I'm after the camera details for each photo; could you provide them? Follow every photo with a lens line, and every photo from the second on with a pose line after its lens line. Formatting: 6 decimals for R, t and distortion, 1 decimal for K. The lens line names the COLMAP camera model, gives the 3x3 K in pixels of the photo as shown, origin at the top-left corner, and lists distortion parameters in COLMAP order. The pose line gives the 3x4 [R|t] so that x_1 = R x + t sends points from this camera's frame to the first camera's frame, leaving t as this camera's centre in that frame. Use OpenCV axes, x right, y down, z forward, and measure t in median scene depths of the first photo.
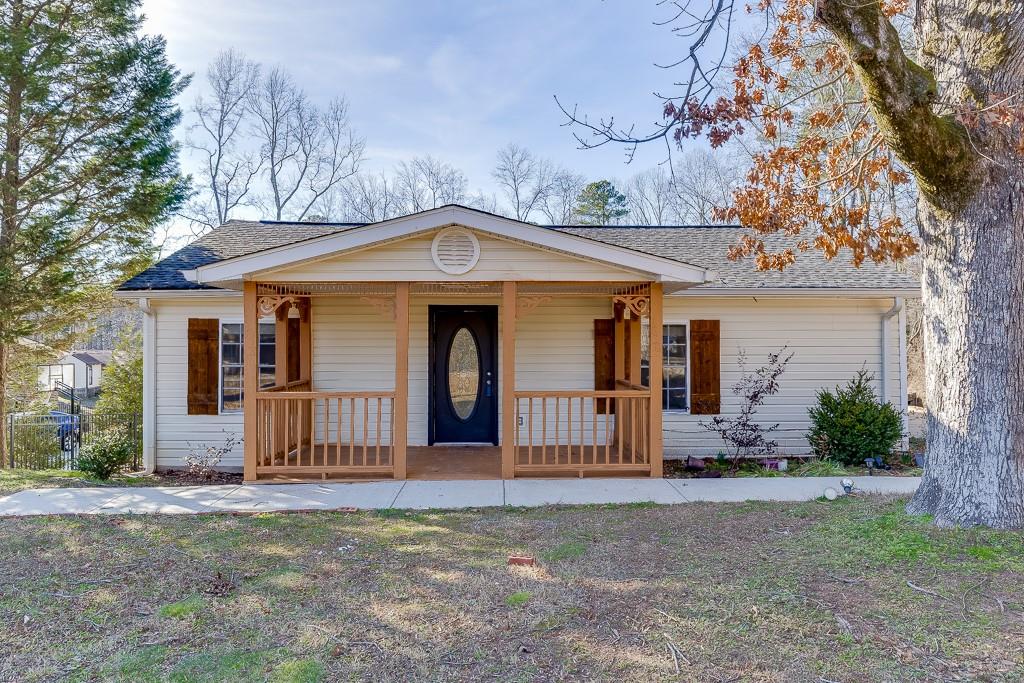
lens RADIAL K [[725.4, 0, 512.0], [0, 725.4, 342.0], [0, 0, 1]] dist [-0.002699, -0.000360]
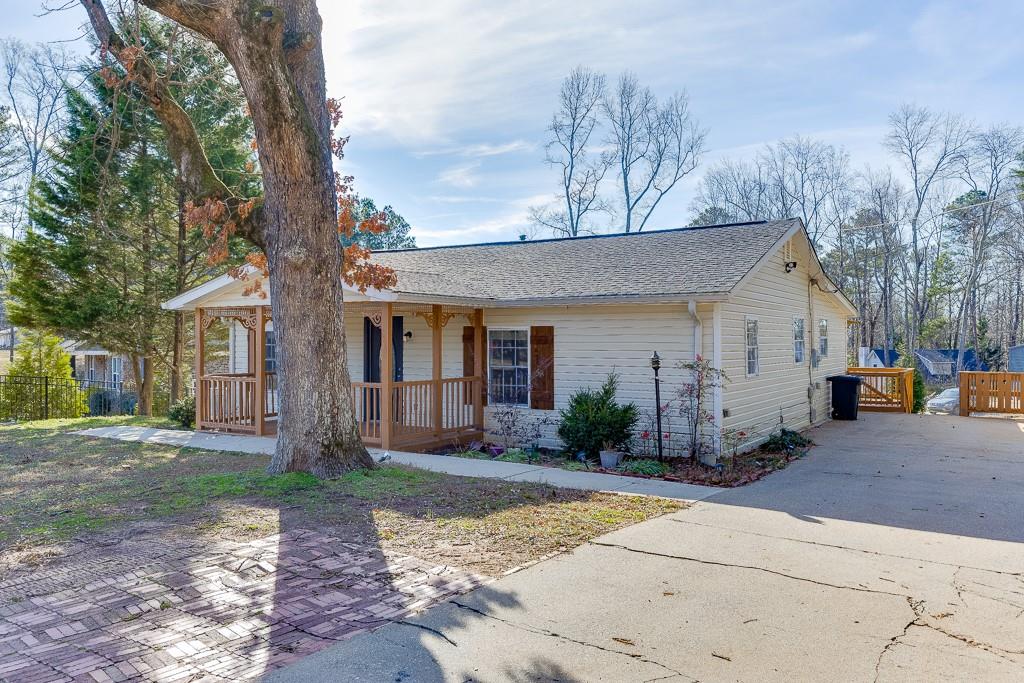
lens RADIAL K [[773.4, 0, 512.5], [0, 773.4, 340.2], [0, 0, 1]] dist [0.000838, -0.000312]
pose [[0.827648, 0.002375, -0.561243, 0.907887], [-0.000587, 0.999994, 0.003367, -0.012730], [0.561248, -0.002457, 0.827644, -0.031378]]
